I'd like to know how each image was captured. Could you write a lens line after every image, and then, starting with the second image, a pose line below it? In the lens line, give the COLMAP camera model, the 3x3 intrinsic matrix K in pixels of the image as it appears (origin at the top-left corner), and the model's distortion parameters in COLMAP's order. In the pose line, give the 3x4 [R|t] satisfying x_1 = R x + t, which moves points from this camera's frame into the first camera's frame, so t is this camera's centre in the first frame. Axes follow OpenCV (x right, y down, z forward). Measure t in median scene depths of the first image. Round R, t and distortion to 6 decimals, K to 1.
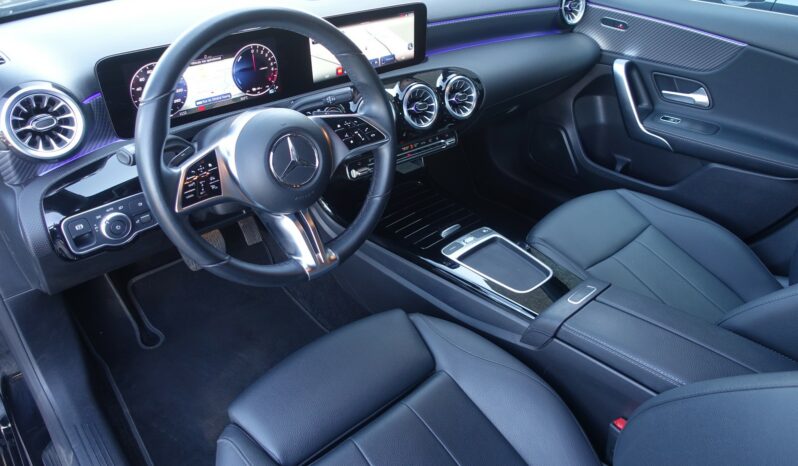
lens RADIAL K [[551.1, 0, 399.0], [0, 551.1, 233.0], [0, 0, 1]] dist [-0.004324, -0.001311]
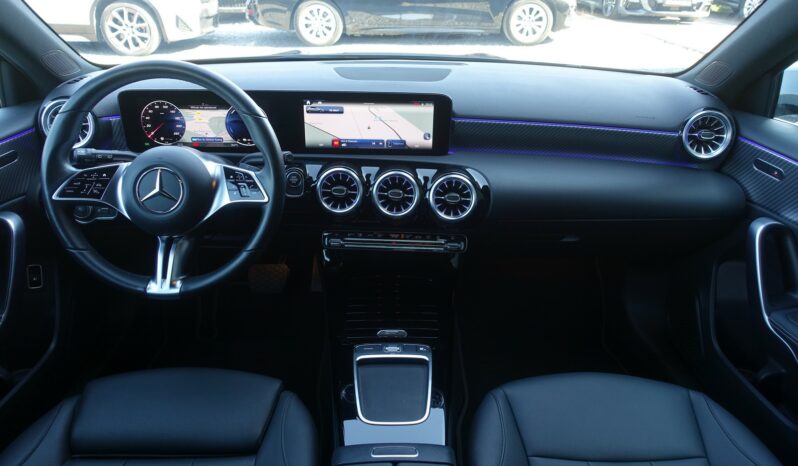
lens RADIAL K [[551.1, 0, 399.0], [0, 551.1, 233.0], [0, 0, 1]] dist [-0.004324, -0.001311]
pose [[0.763146, 0.279925, -0.582453, 0.598552], [-0.366204, 0.929954, -0.032878, -0.135722], [0.532450, 0.238387, 0.812199, 0.241375]]
